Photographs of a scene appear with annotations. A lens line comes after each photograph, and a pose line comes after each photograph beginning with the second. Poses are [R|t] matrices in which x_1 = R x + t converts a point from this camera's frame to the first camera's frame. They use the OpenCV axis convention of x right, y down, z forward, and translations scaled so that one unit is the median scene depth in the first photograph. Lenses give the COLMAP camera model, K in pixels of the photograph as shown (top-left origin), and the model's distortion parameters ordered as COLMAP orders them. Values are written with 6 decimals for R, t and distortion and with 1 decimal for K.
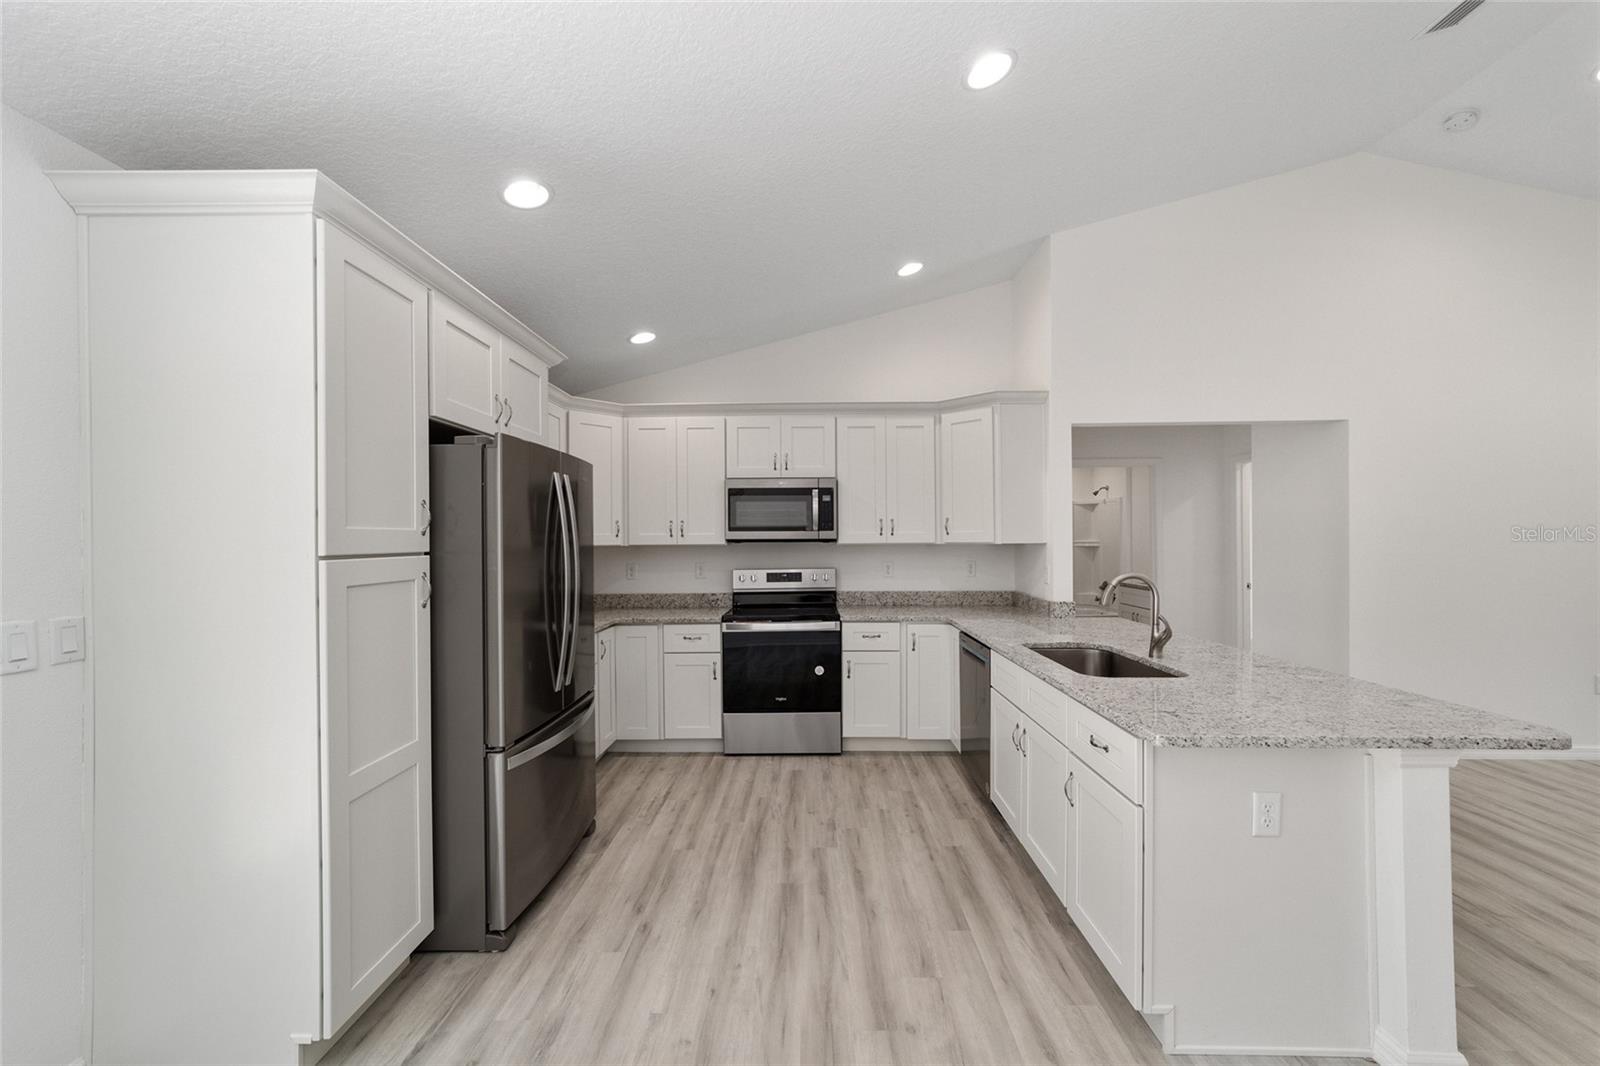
lens RADIAL K [[615.0, 0, 802.1], [0, 615.0, 540.1], [0, 0, 1]] dist [-0.001800, 0.000228]
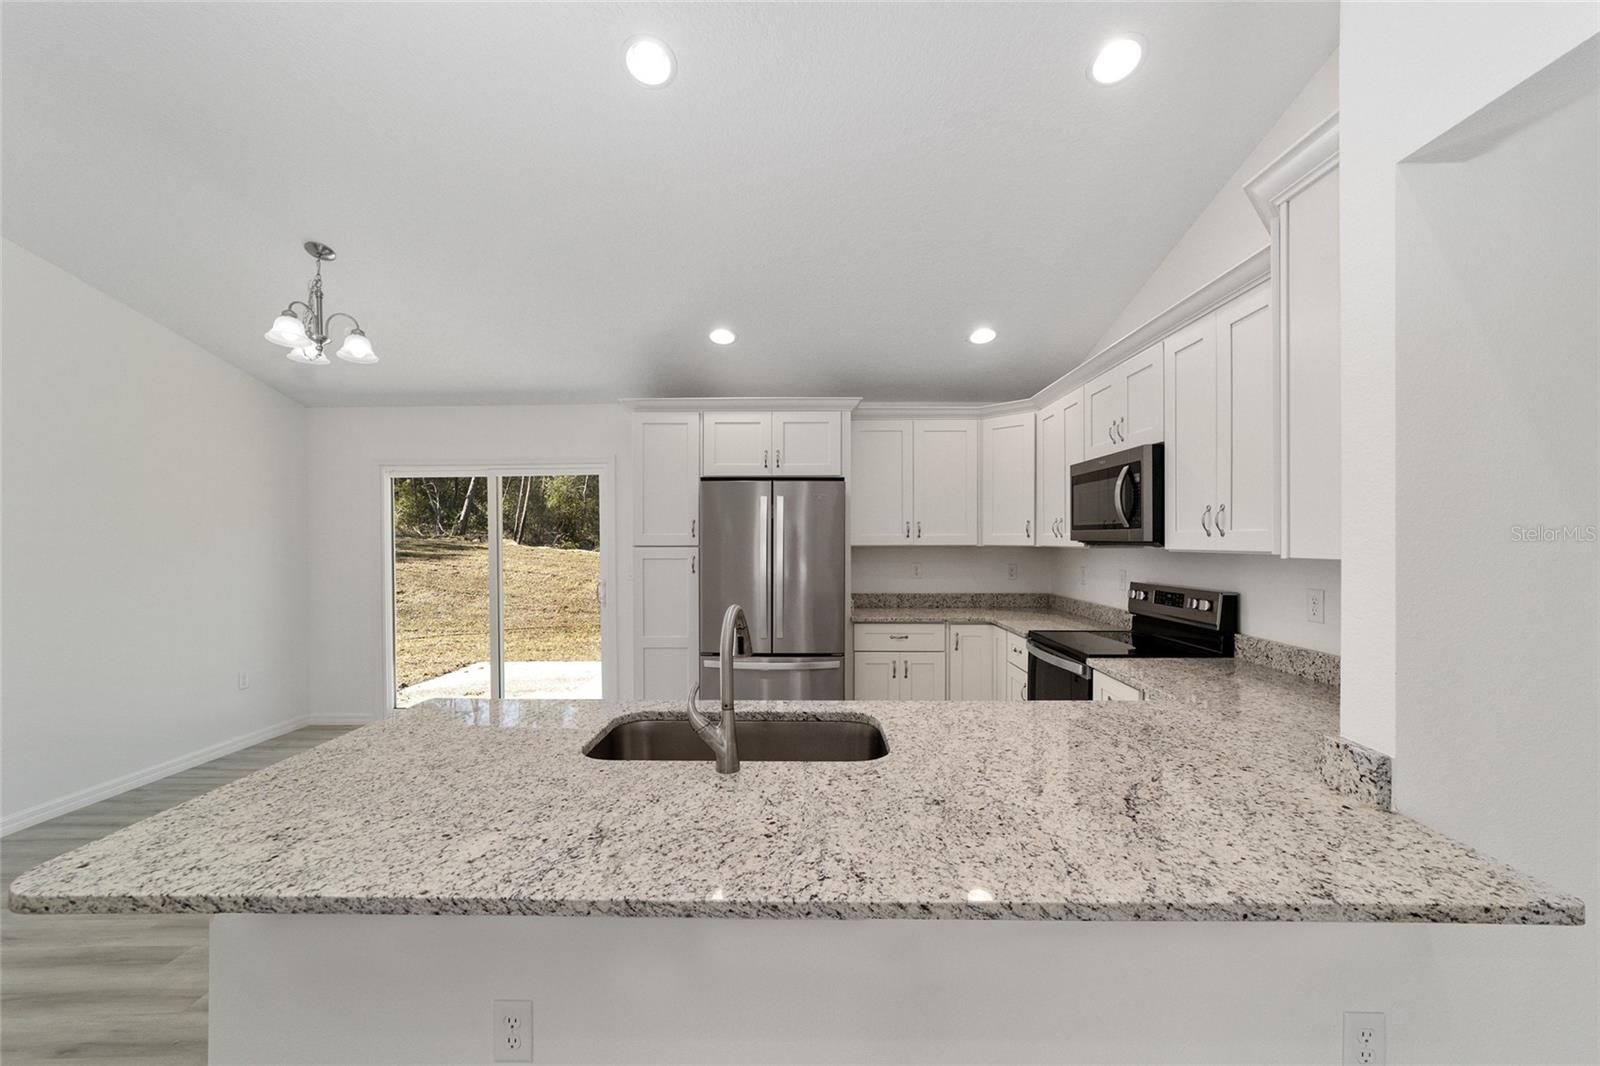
lens RADIAL K [[623.5, 0, 802.3], [0, 623.5, 541.3], [0, 0, 1]] dist [-0.017087, 0.008809]
pose [[-0.004516, 0.010688, -0.999933, 0.846962], [-0.002945, 0.999938, 0.010701, -0.009485], [0.999985, 0.002993, -0.004484, 0.810653]]
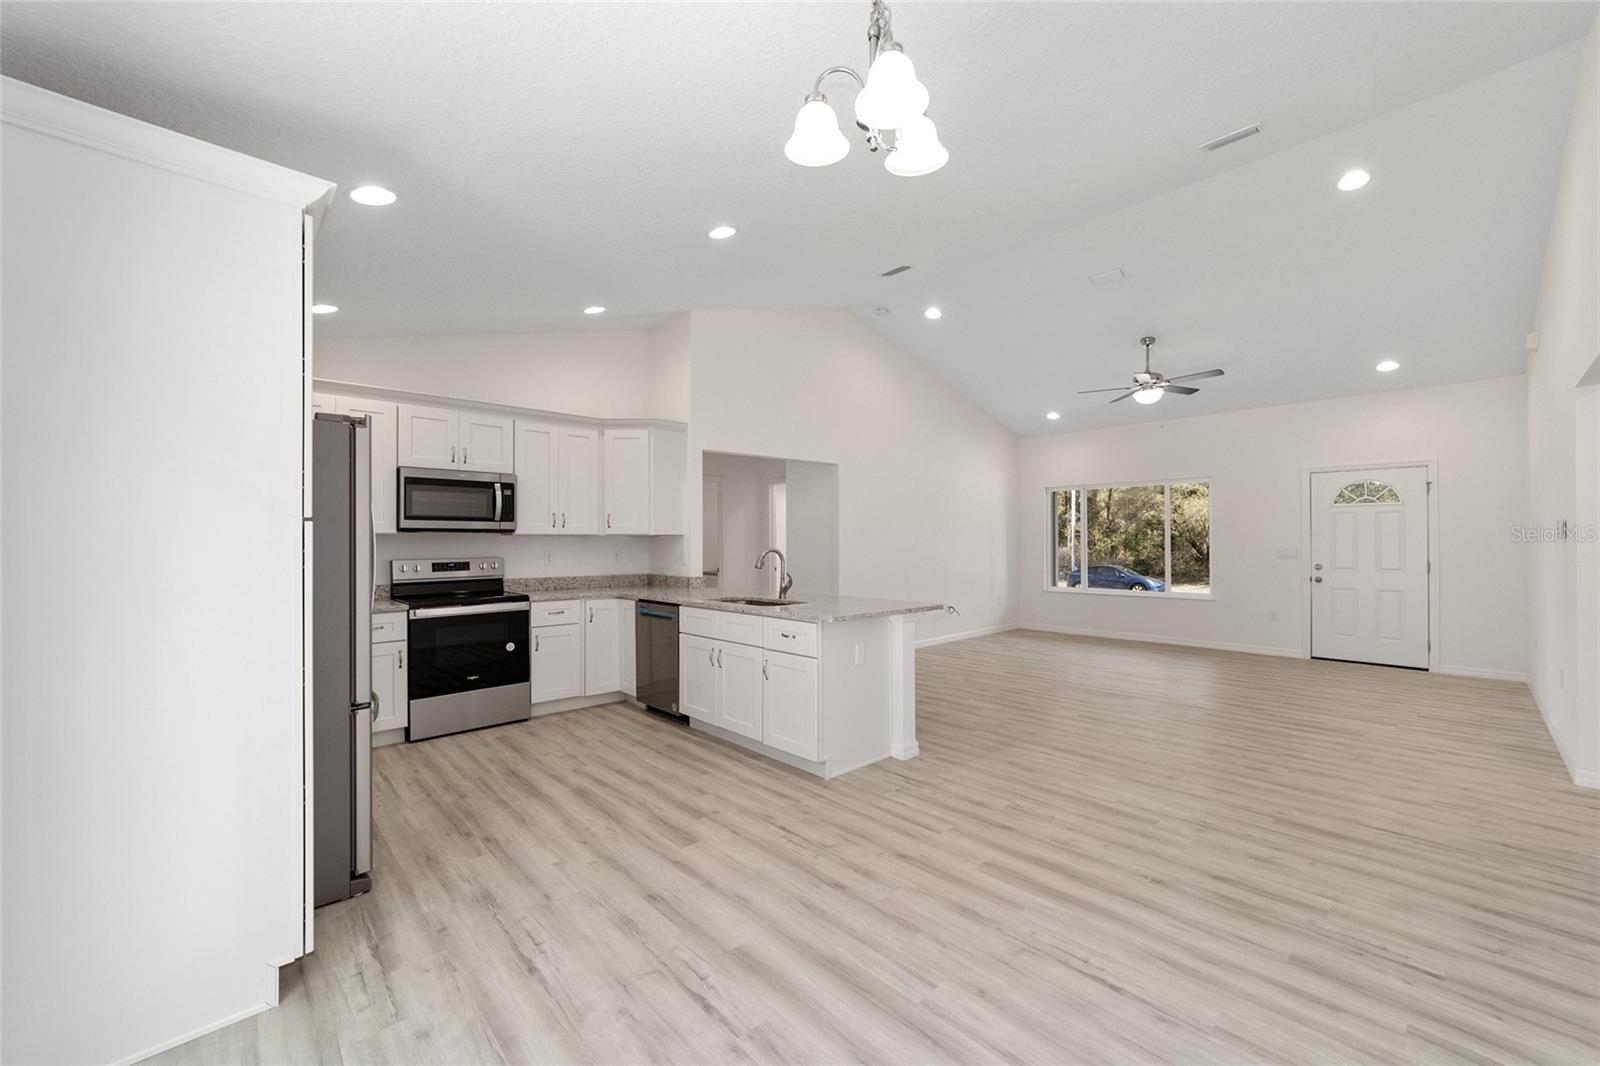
lens RADIAL K [[623.5, 0, 802.3], [0, 623.5, 541.3], [0, 0, 1]] dist [-0.017087, 0.008809]
pose [[0.720643, 0.005292, 0.693286, -0.431679], [0.001705, 0.999954, -0.009406, 0.038305], [-0.693304, 0.007961, 0.720601, -0.202847]]
